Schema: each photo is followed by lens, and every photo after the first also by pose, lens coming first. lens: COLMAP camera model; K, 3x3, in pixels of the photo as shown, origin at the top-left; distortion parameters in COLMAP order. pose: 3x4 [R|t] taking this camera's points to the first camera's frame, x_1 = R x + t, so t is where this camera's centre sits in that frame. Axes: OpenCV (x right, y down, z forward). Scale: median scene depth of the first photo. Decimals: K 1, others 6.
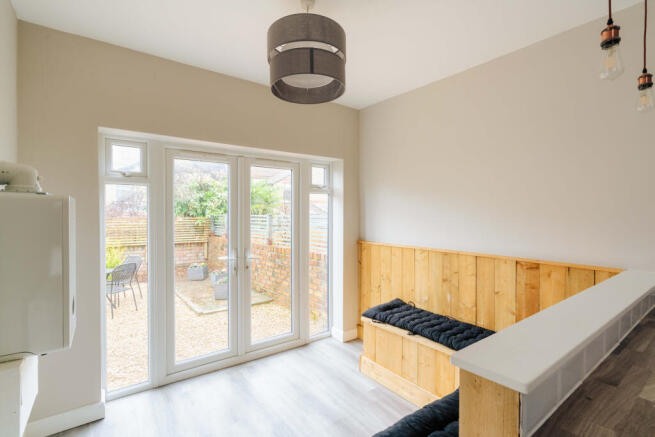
lens RADIAL K [[298.0, 0, 327.5], [0, 298.0, 218.5], [0, 0, 1]] dist [-0.002286, 0.000617]
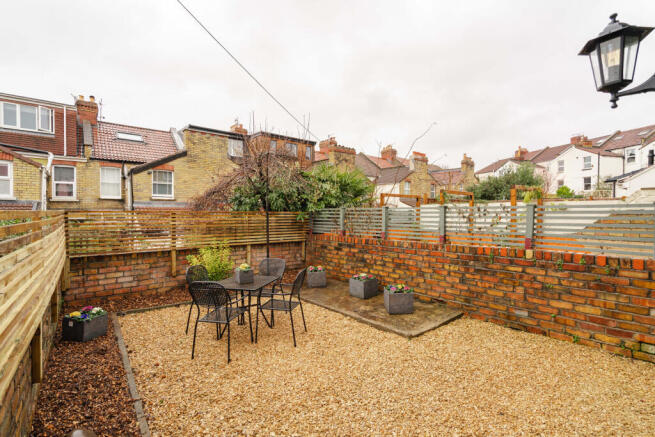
lens RADIAL K [[298.0, 0, 327.5], [0, 298.0, 218.5], [0, 0, 1]] dist [-0.002286, 0.000617]
pose [[0.999685, -0.004531, 0.024689, -0.408329], [0.004408, 0.999978, 0.005038, 0.012235], [-0.024712, -0.004928, 0.999682, 0.163015]]
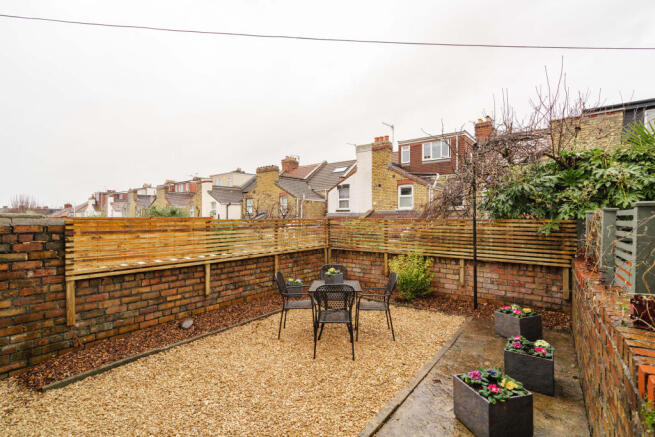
lens RADIAL K [[298.0, 0, 327.5], [0, 298.0, 218.5], [0, 0, 1]] dist [-0.002286, 0.000617]
pose [[0.252558, -0.003596, -0.967575, -0.013470], [-0.016899, 0.999824, -0.008127, 0.005775], [0.967434, 0.018403, 0.252453, 0.525938]]
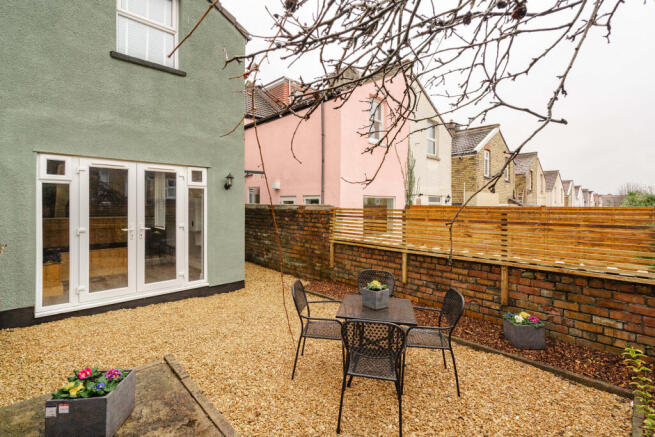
lens RADIAL K [[298.0, 0, 326.9], [0, 298.0, 205.8], [0, 0, 1]] dist [0.000186, 0.000808]
pose [[-0.993675, -0.006113, -0.112128, -0.439272], [-0.008807, 0.999684, 0.023552, -0.013225], [0.111949, 0.024391, -0.993415, 1.046494]]
